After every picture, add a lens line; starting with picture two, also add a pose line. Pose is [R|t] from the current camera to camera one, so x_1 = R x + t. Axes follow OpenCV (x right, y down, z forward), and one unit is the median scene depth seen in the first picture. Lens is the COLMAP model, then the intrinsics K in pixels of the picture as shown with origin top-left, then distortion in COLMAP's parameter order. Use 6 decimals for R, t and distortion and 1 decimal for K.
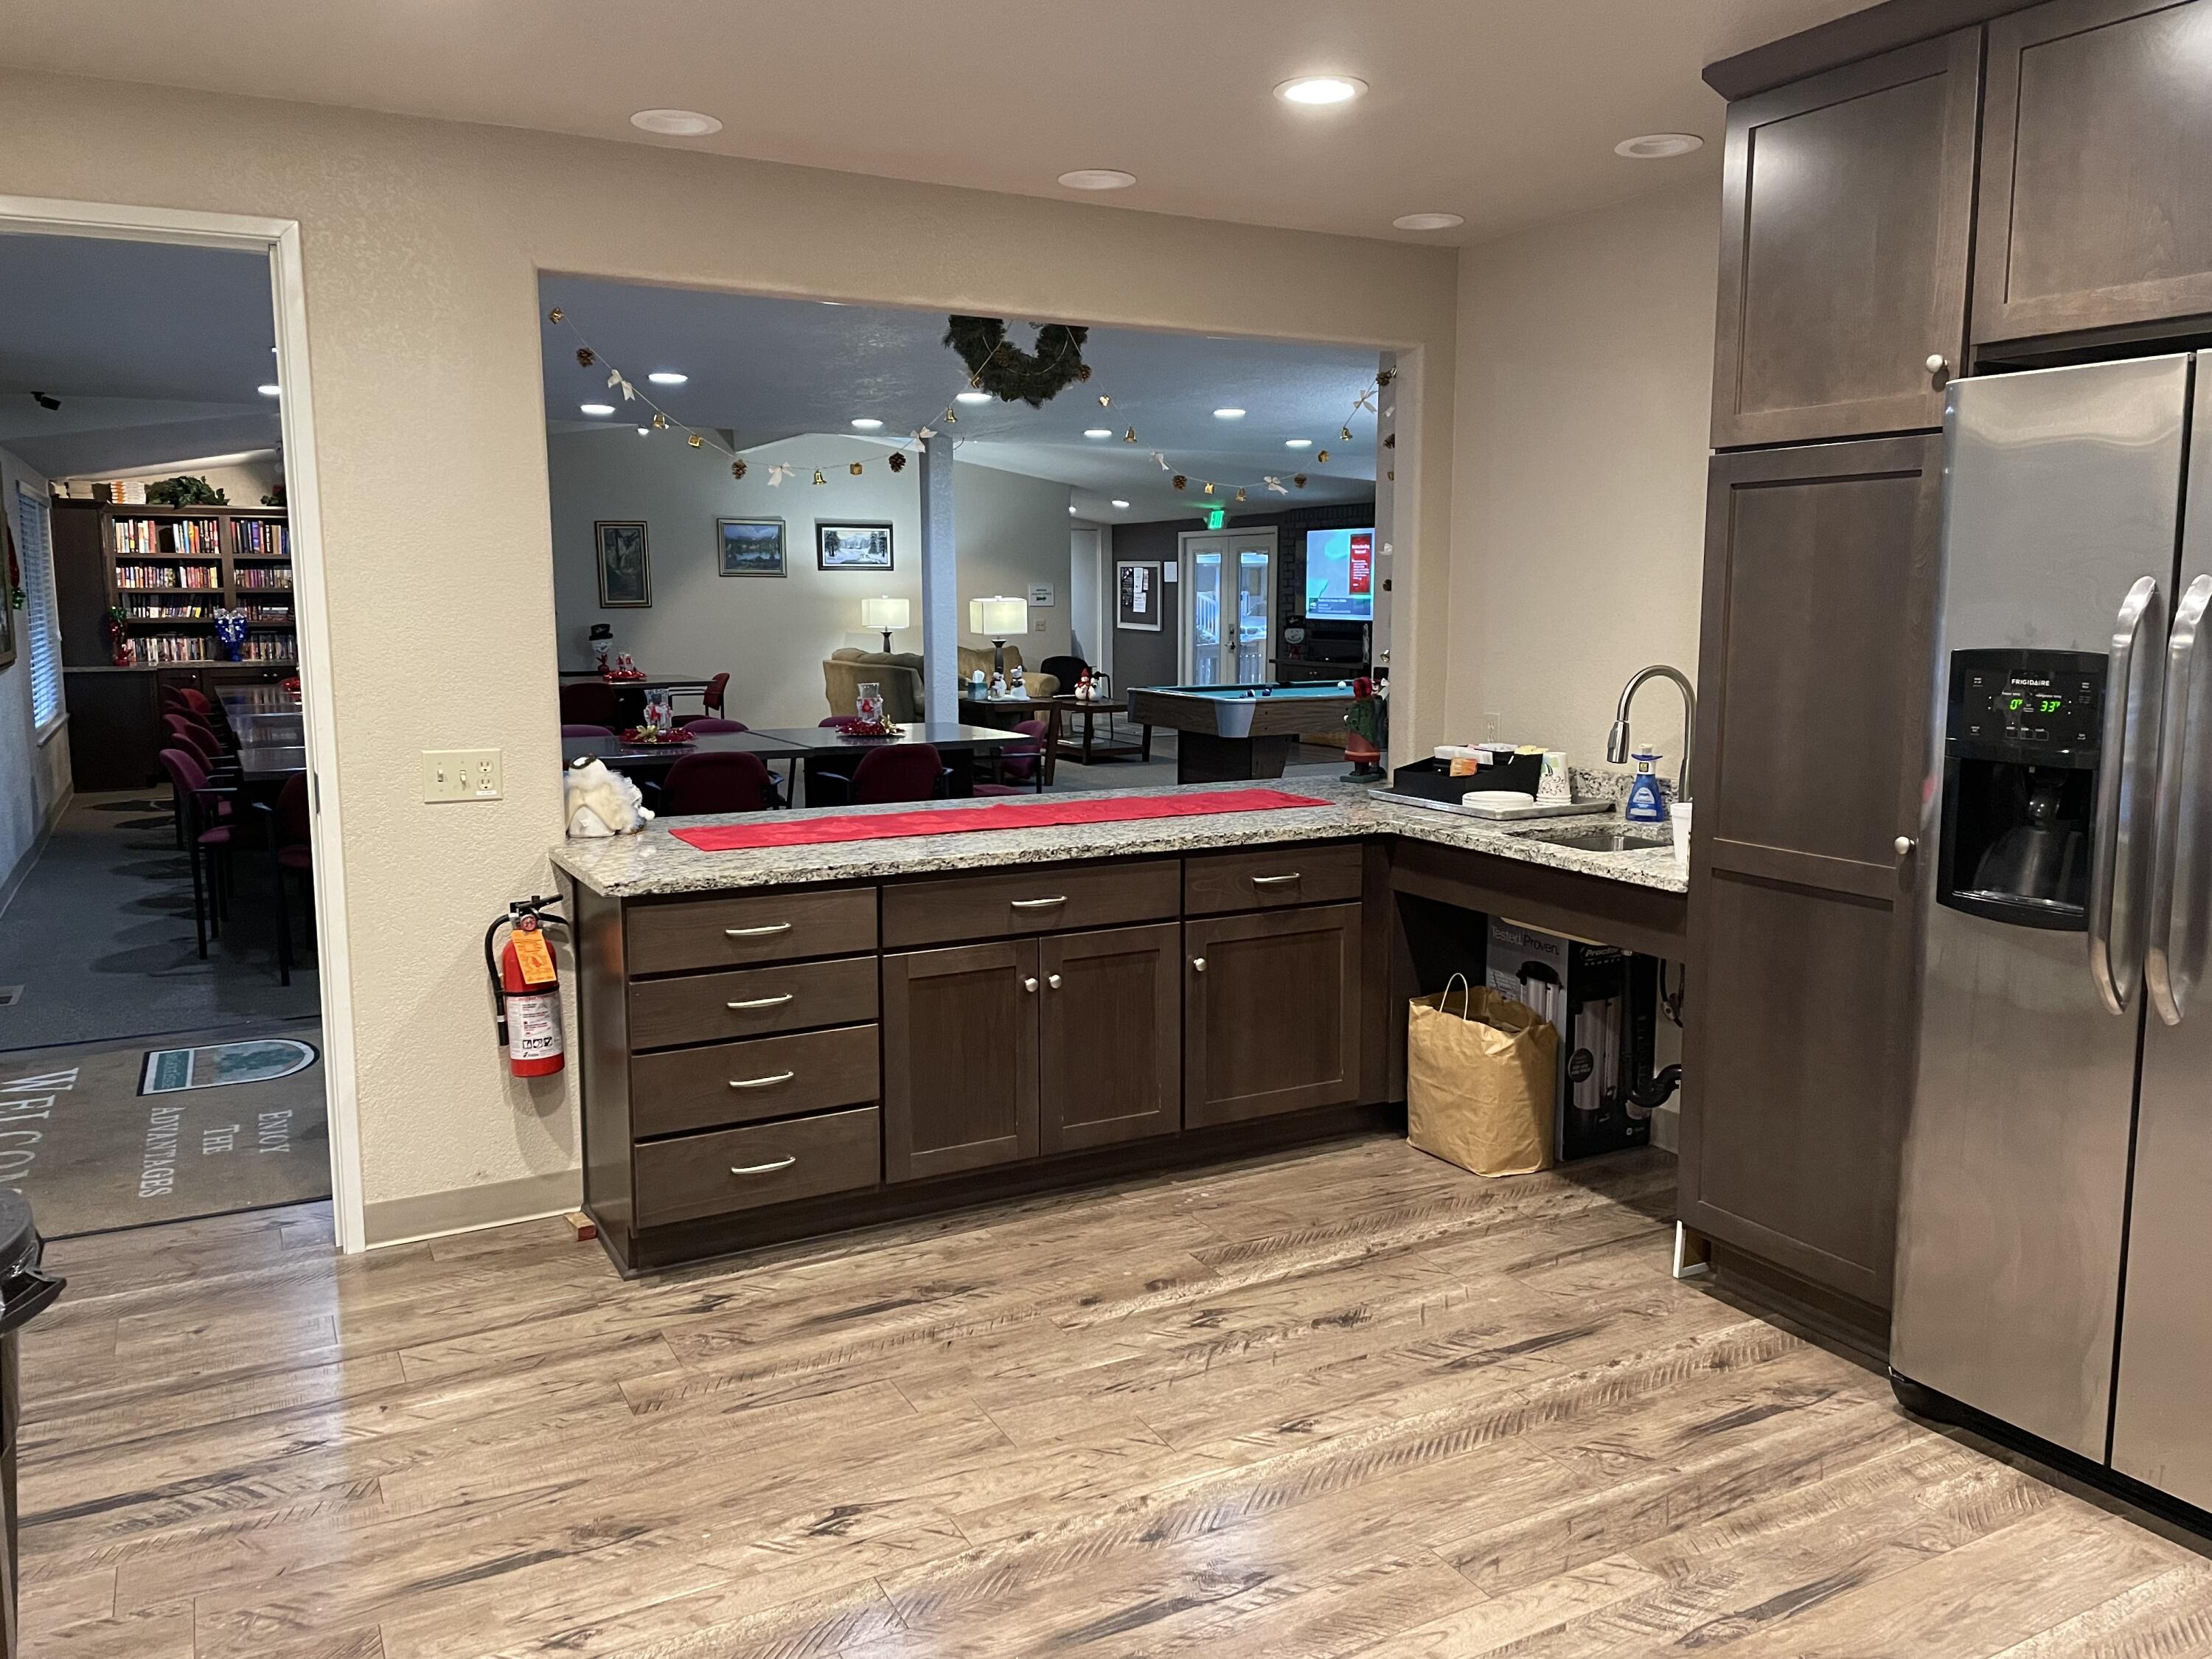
lens RADIAL K [[1664.4, 0, 1119.0], [0, 1664.4, 819.6], [0, 0, 1]] dist [0.075250, -0.092337]
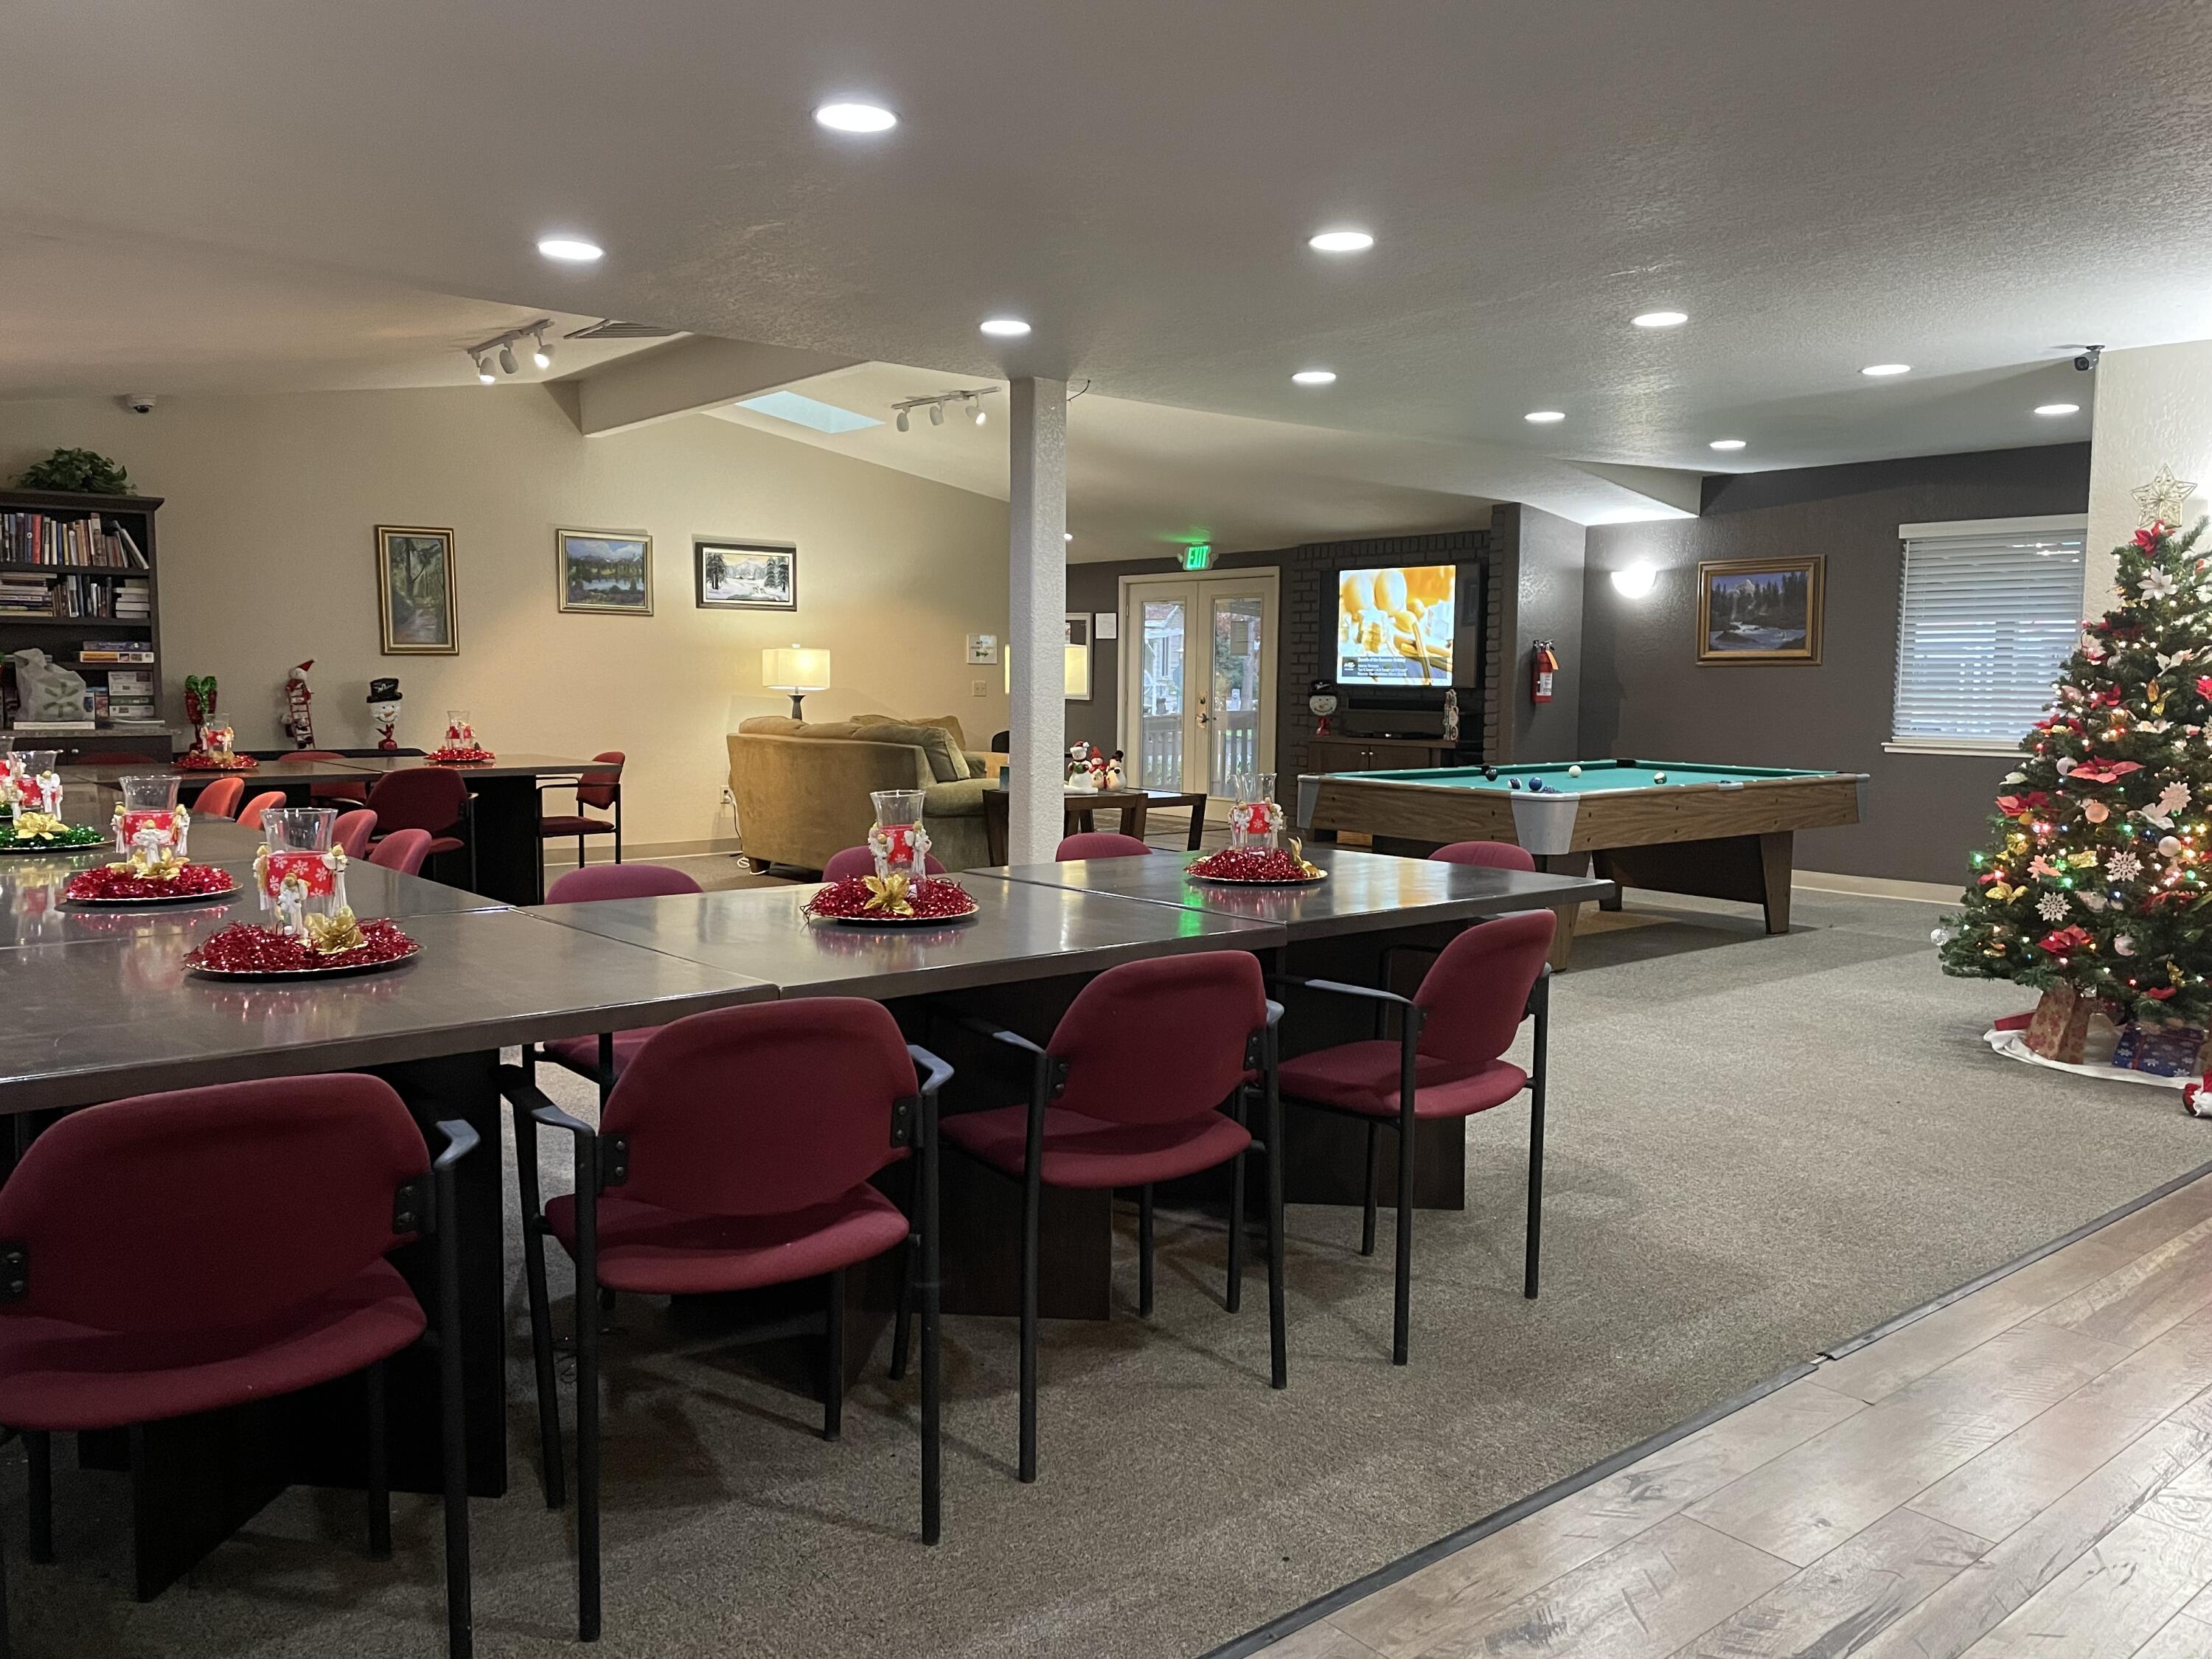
lens RADIAL K [[1664.4, 0, 1119.0], [0, 1664.4, 819.6], [0, 0, 1]] dist [0.075250, -0.092337]
pose [[0.979433, -0.006105, 0.201677, -0.153920], [0.015743, 0.998807, -0.046224, -0.024685], [-0.201154, 0.048448, 0.978361, 0.283630]]
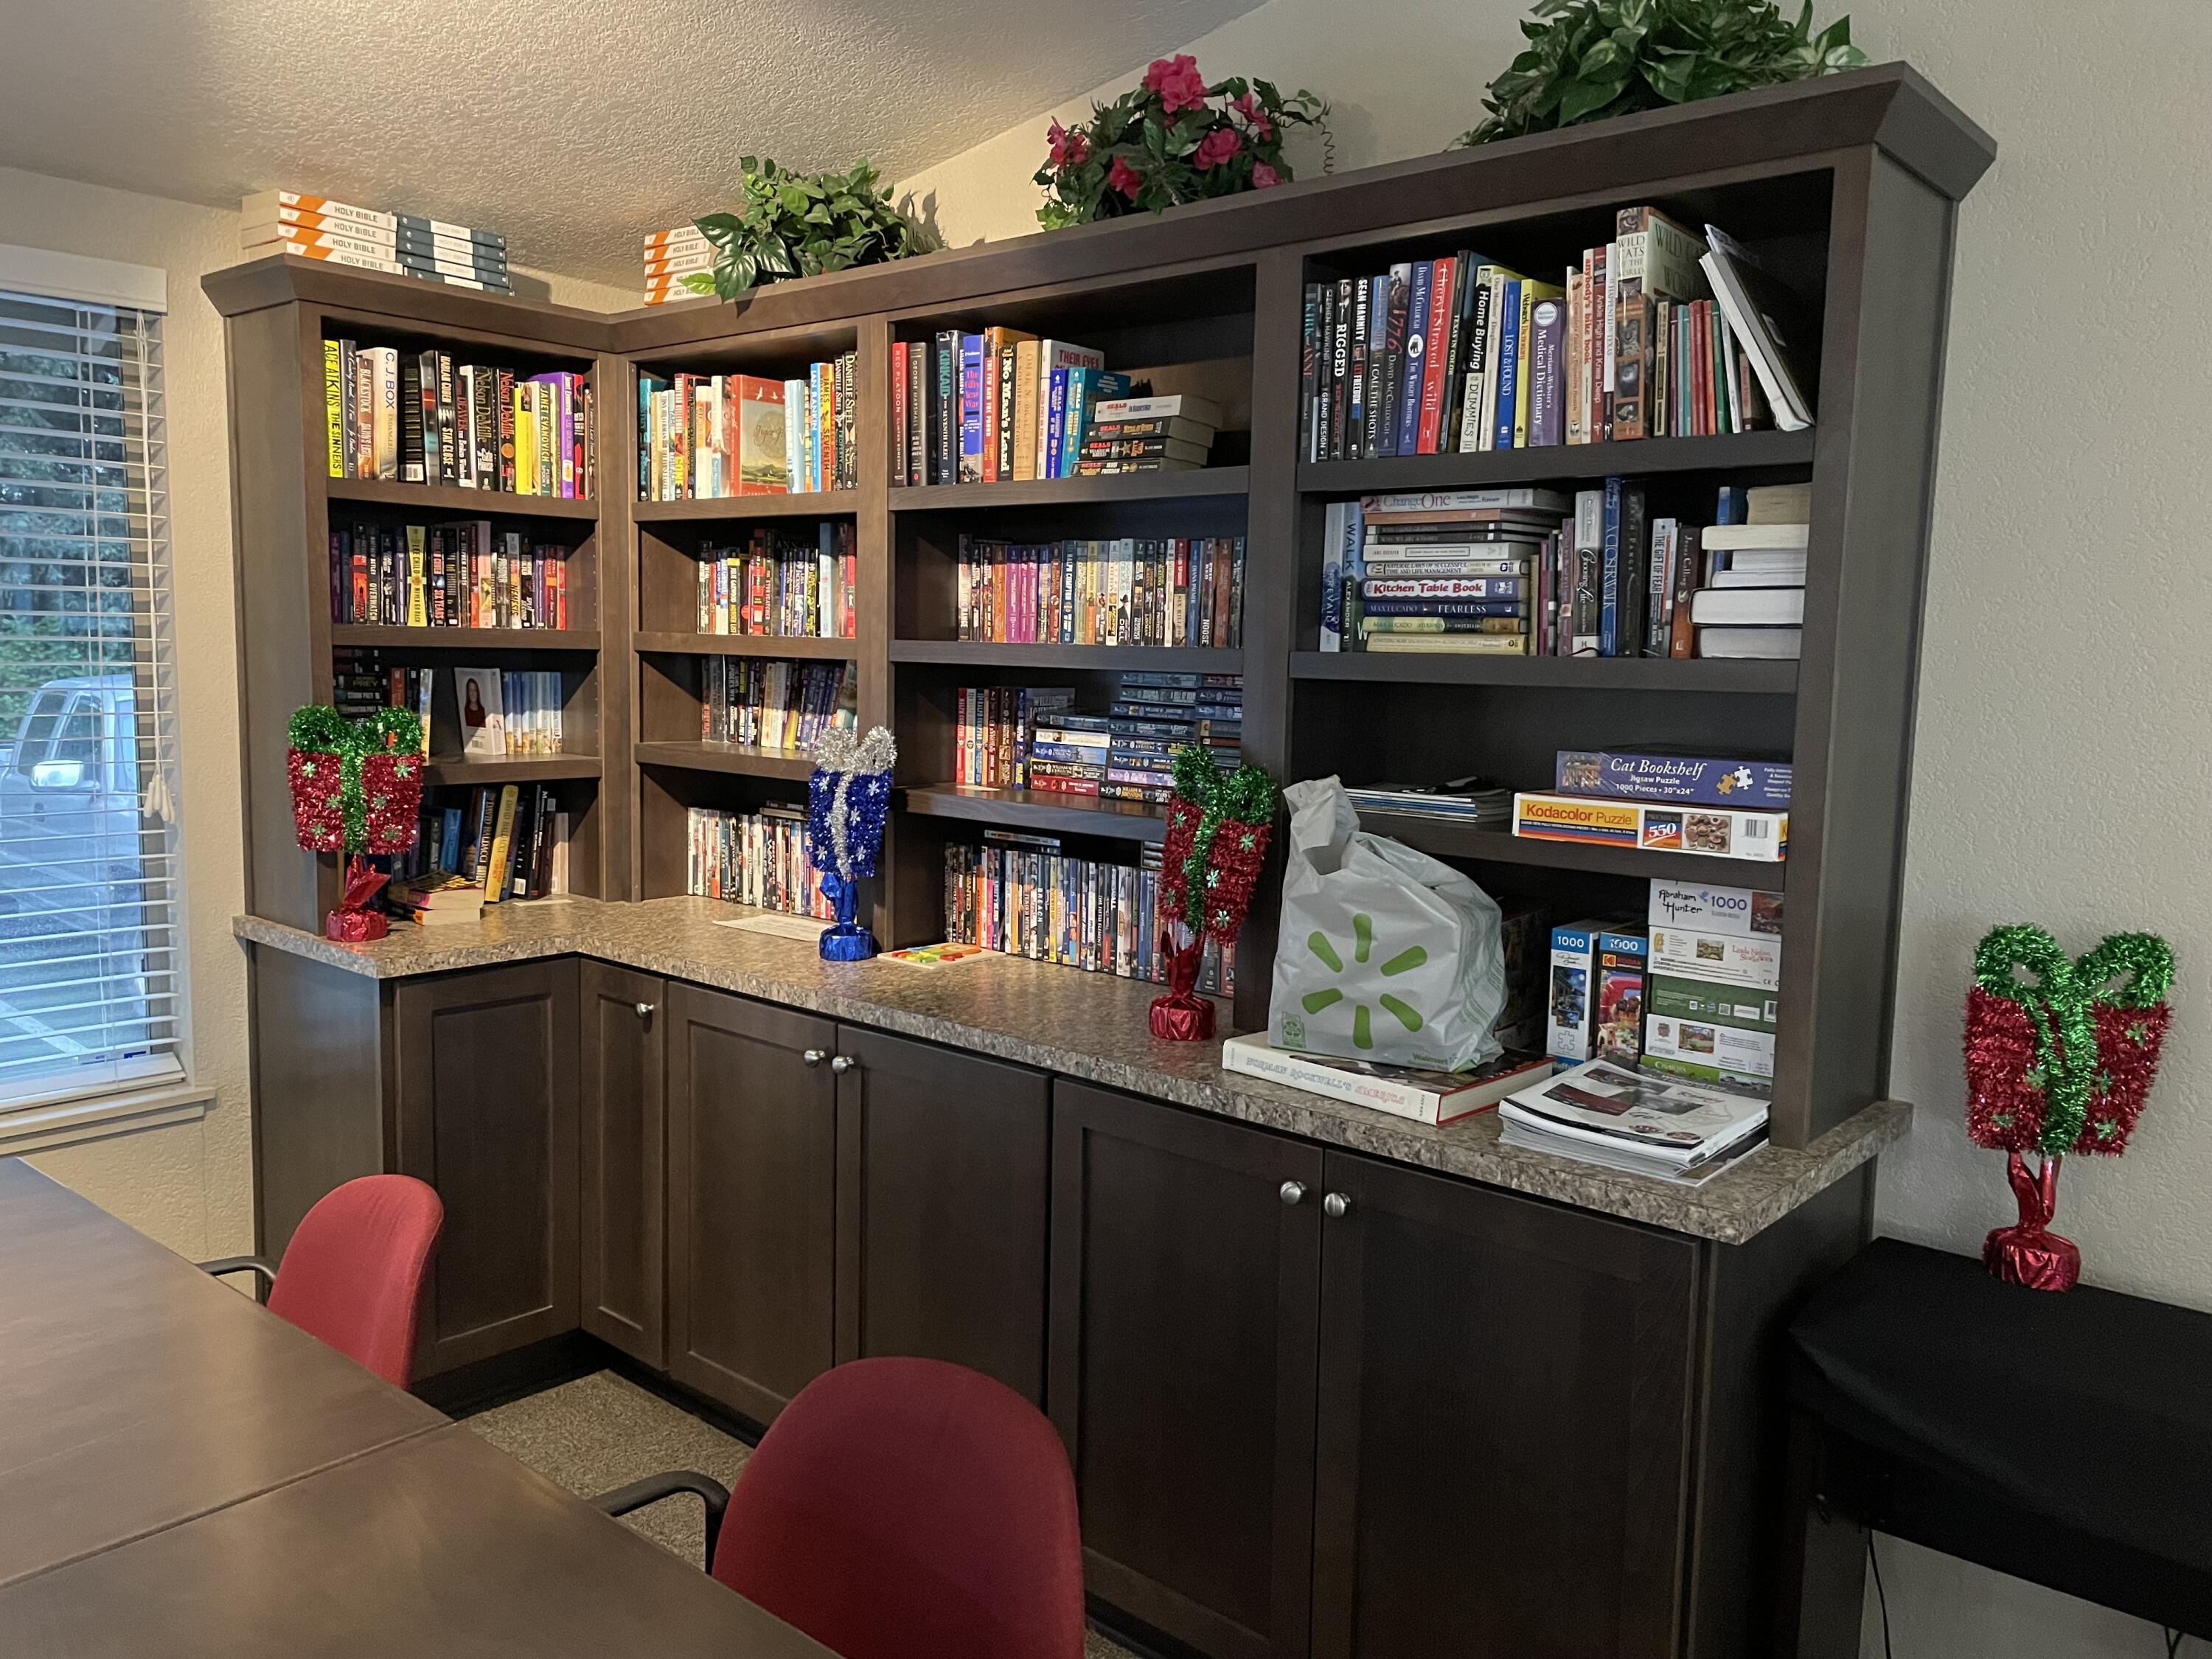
lens RADIAL K [[1664.4, 0, 1119.0], [0, 1664.4, 819.6], [0, 0, 1]] dist [0.075250, -0.092337]
pose [[0.351287, 0.106992, -0.930135, -0.261852], [-0.152774, 0.986685, 0.055798, -0.113301], [0.923720, 0.122499, 0.362955, 0.824662]]
